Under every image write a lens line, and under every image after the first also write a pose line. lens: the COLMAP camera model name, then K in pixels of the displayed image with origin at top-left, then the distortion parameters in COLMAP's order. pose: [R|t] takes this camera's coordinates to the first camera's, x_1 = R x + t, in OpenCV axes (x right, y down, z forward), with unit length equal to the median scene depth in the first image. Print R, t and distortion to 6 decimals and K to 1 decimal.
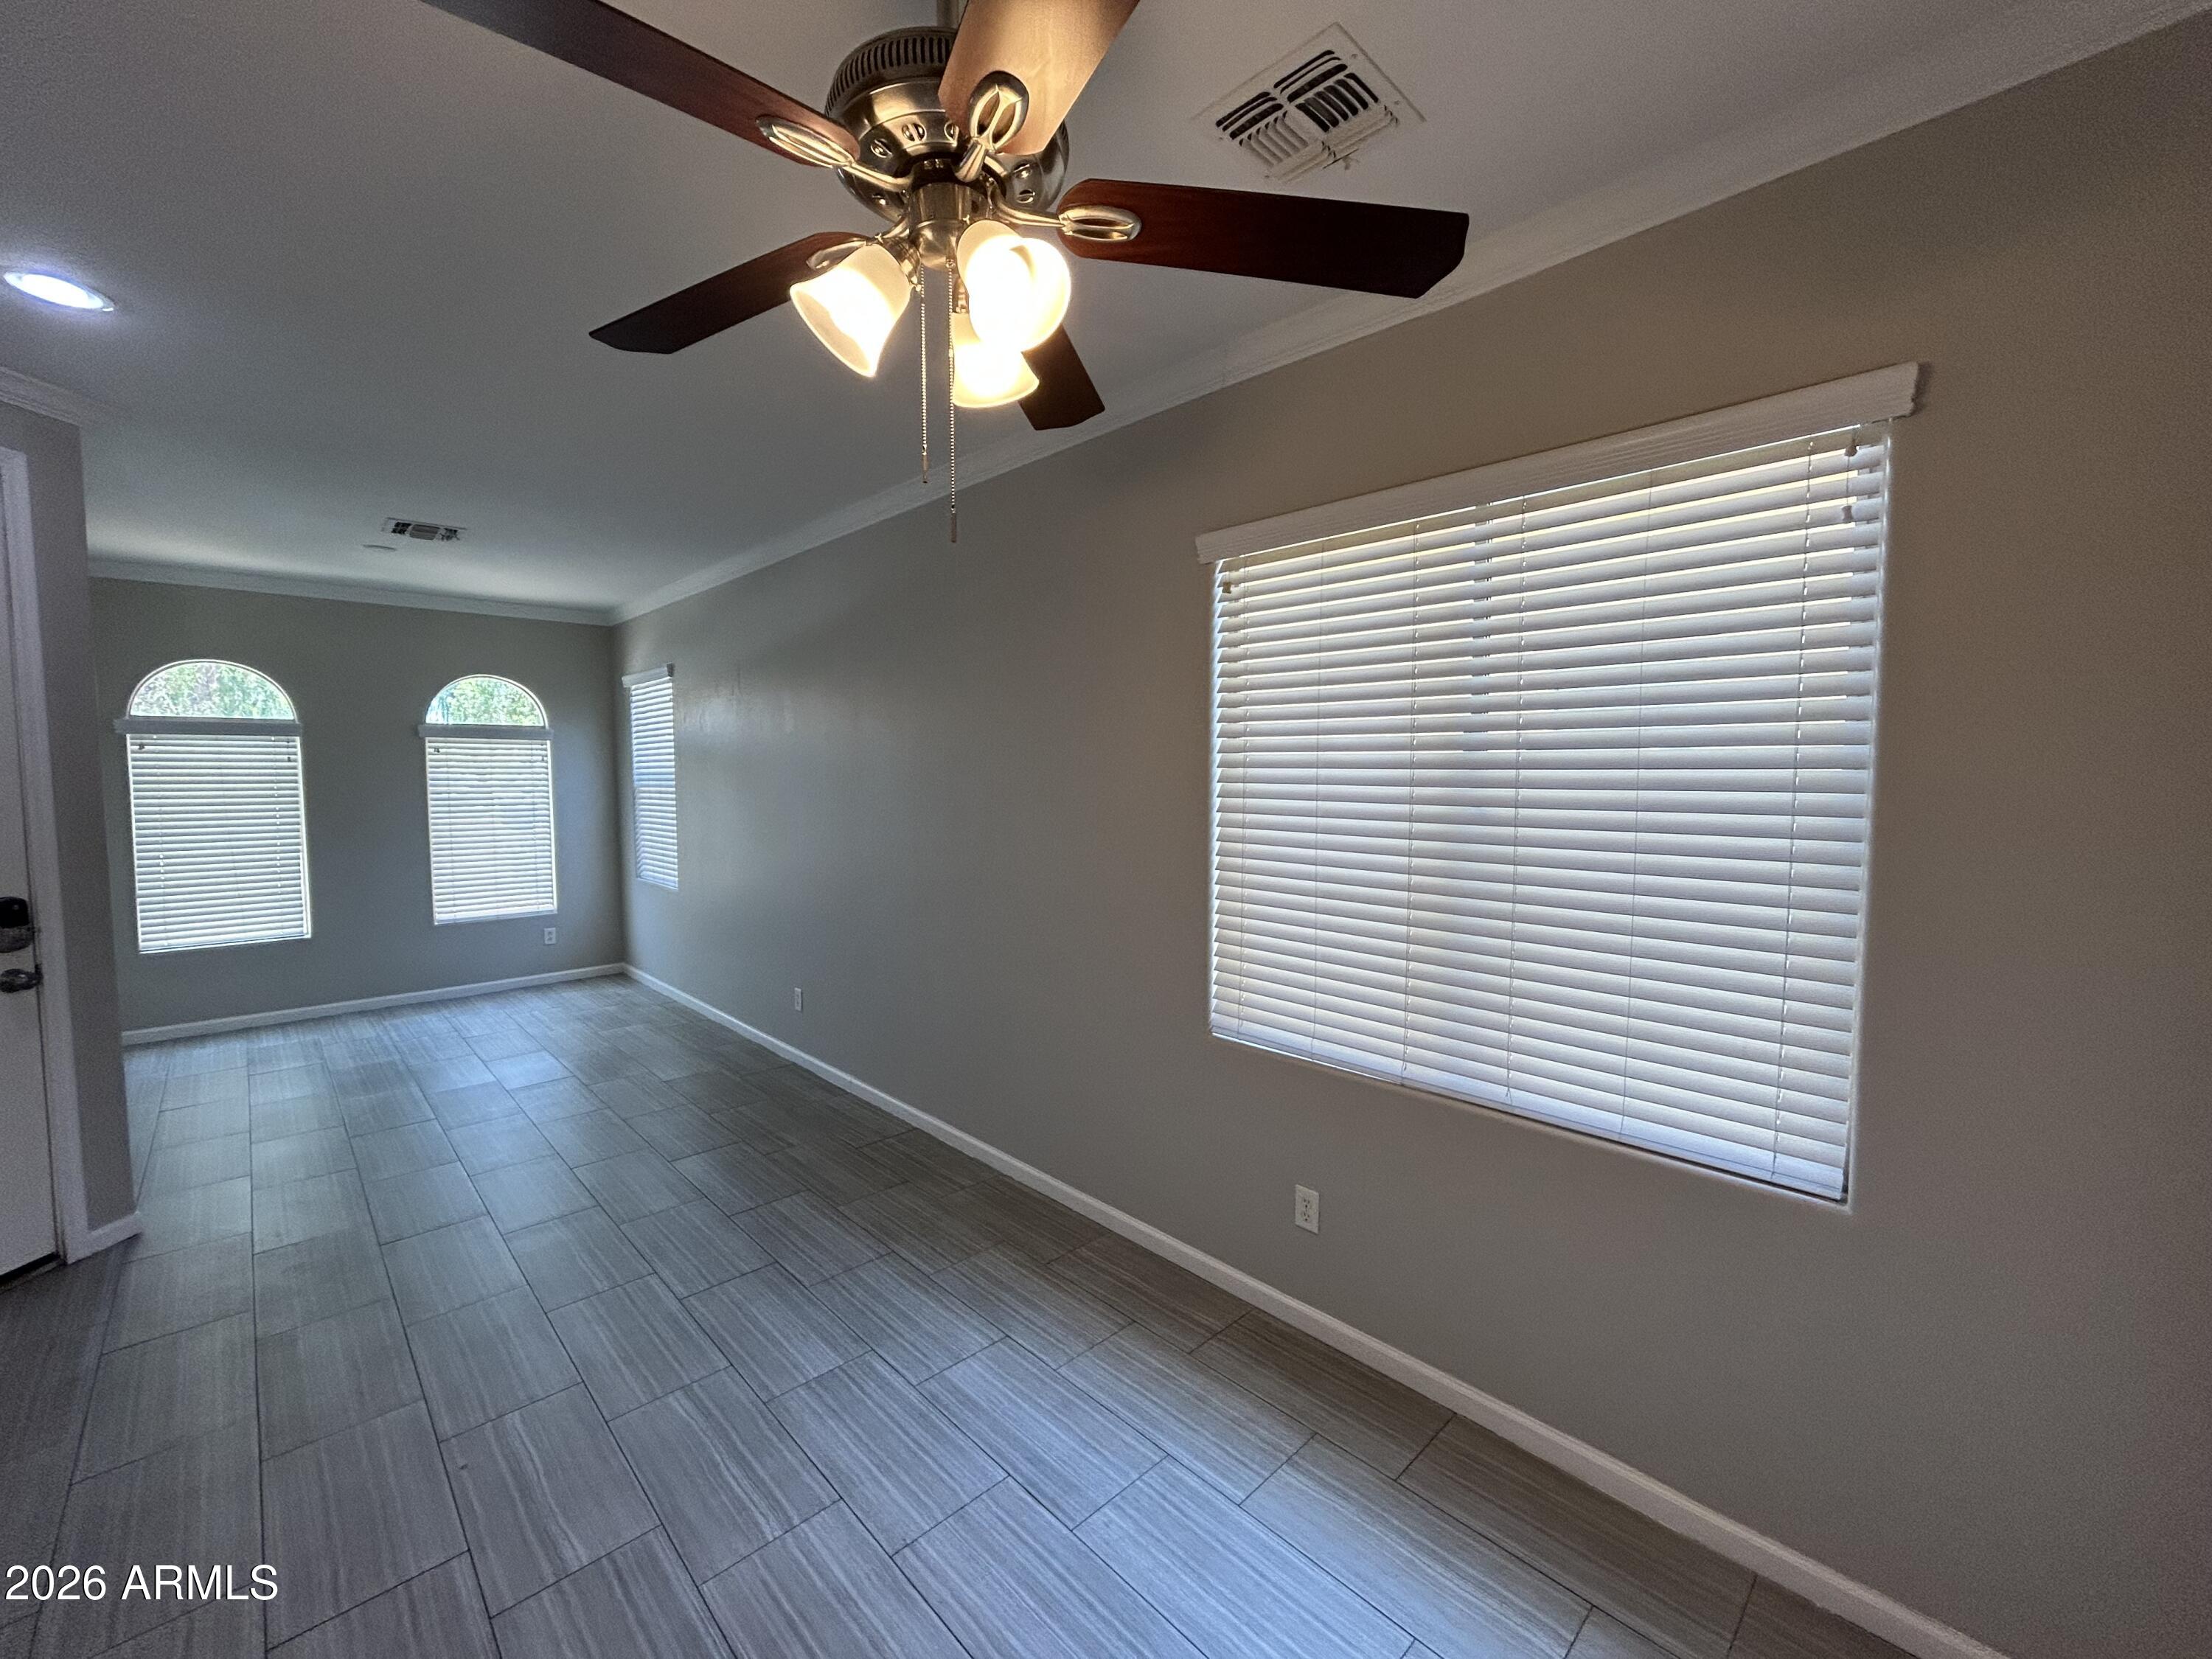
lens RADIAL K [[903.4, 0, 1093.1], [0, 903.4, 833.1], [0, 0, 1]] dist [-0.002400, 0.000750]
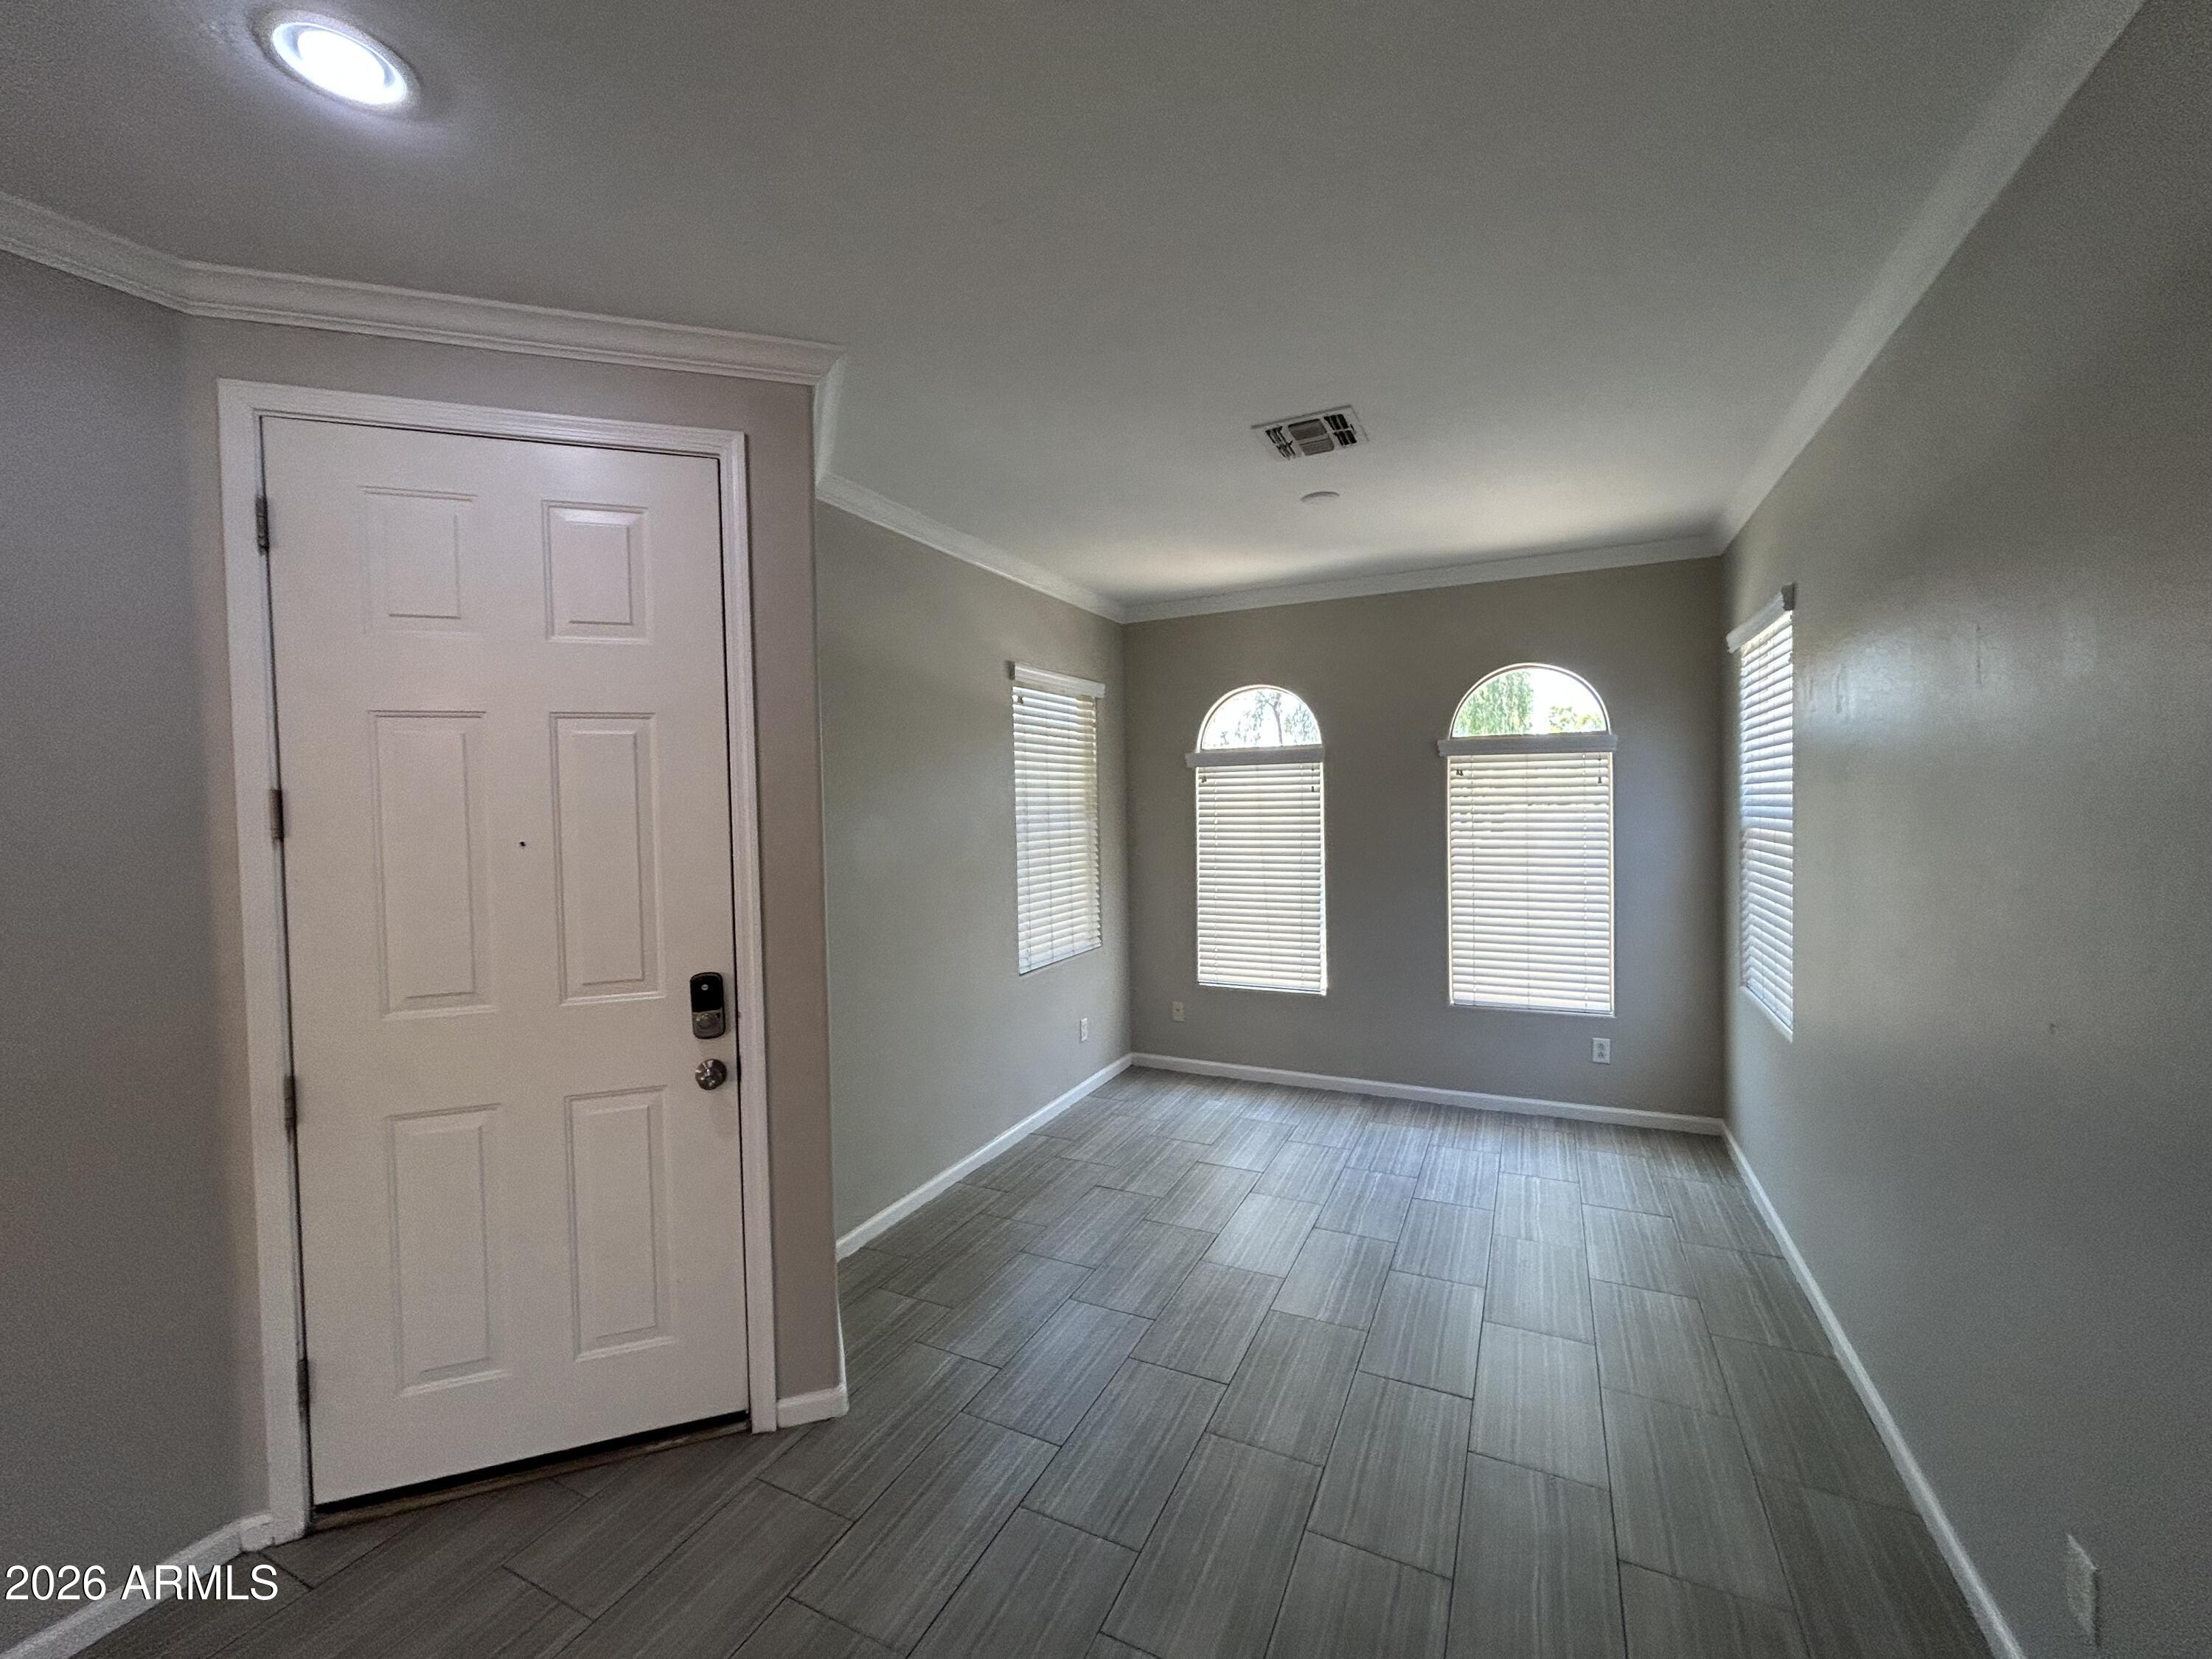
lens RADIAL K [[903.4, 0, 1106.7], [0, 903.4, 820.3], [0, 0, 1]] dist [-0.002400, 0.000750]
pose [[0.357525, 0.017949, -0.933731, -0.138026], [-0.047912, 0.998851, 0.000856, -0.040820], [0.932674, 0.044431, 0.357974, 0.480407]]
